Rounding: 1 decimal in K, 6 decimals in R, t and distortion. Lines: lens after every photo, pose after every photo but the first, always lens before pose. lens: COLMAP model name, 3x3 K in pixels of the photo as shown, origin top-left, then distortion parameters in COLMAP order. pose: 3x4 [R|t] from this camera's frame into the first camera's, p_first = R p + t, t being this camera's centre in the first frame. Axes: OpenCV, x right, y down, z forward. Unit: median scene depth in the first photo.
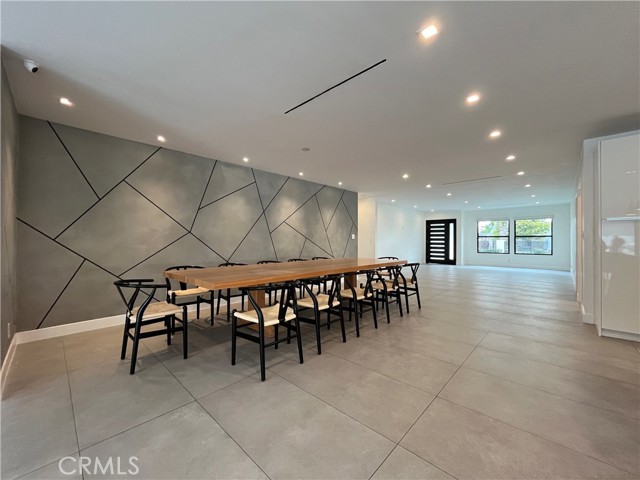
lens RADIAL K [[257.9, 0, 318.8], [0, 257.9, 238.5], [0, 0, 1]] dist [0.000224, -0.000335]
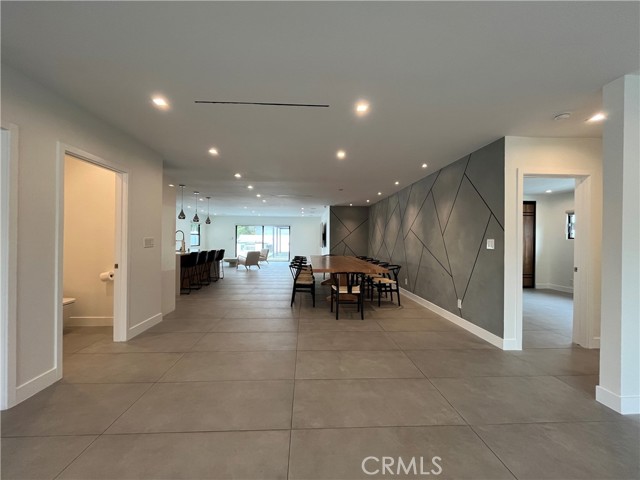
lens RADIAL K [[257.9, 0, 318.0], [0, 257.9, 240.5], [0, 0, 1]] dist [0.000224, -0.000335]
pose [[-0.691833, 0.000193, -0.722058, 0.772181], [-0.000578, 0.999999, 0.000821, -0.016196], [0.722058, 0.000985, -0.691832, 1.274003]]
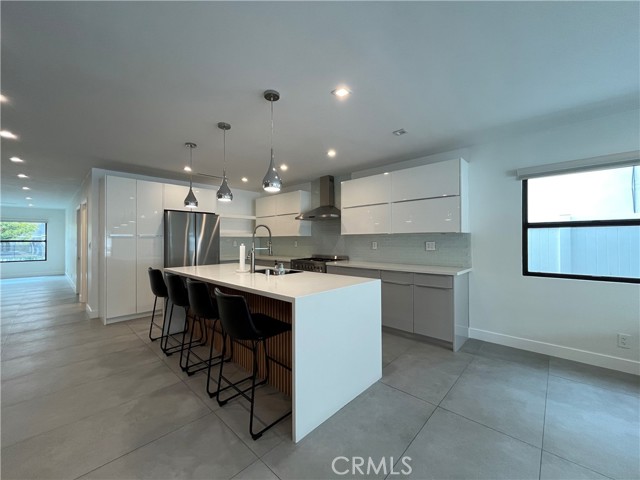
lens RADIAL K [[257.9, 0, 319.4], [0, 257.9, 237.5], [0, 0, 1]] dist [0.000224, -0.000335]
pose [[-0.002938, 0.008318, 0.999961, -0.100521], [-0.001739, 0.999964, -0.008324, -0.024706], [-0.999994, -0.001764, -0.002923, -0.031893]]
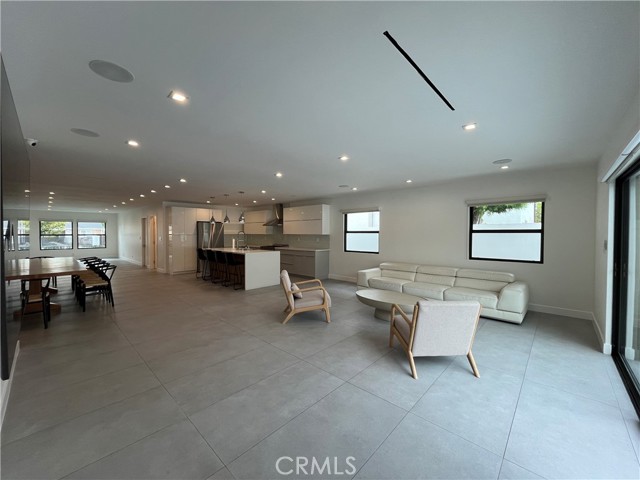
lens RADIAL K [[257.9, 0, 322.1], [0, 257.9, 239.5], [0, 0, 1]] dist [0.000224, -0.000335]
pose [[-0.010429, -0.019267, 0.999760, -0.854566], [-0.012787, 0.999735, 0.019133, -0.038258], [-0.999864, -0.012584, -0.010673, -0.298299]]
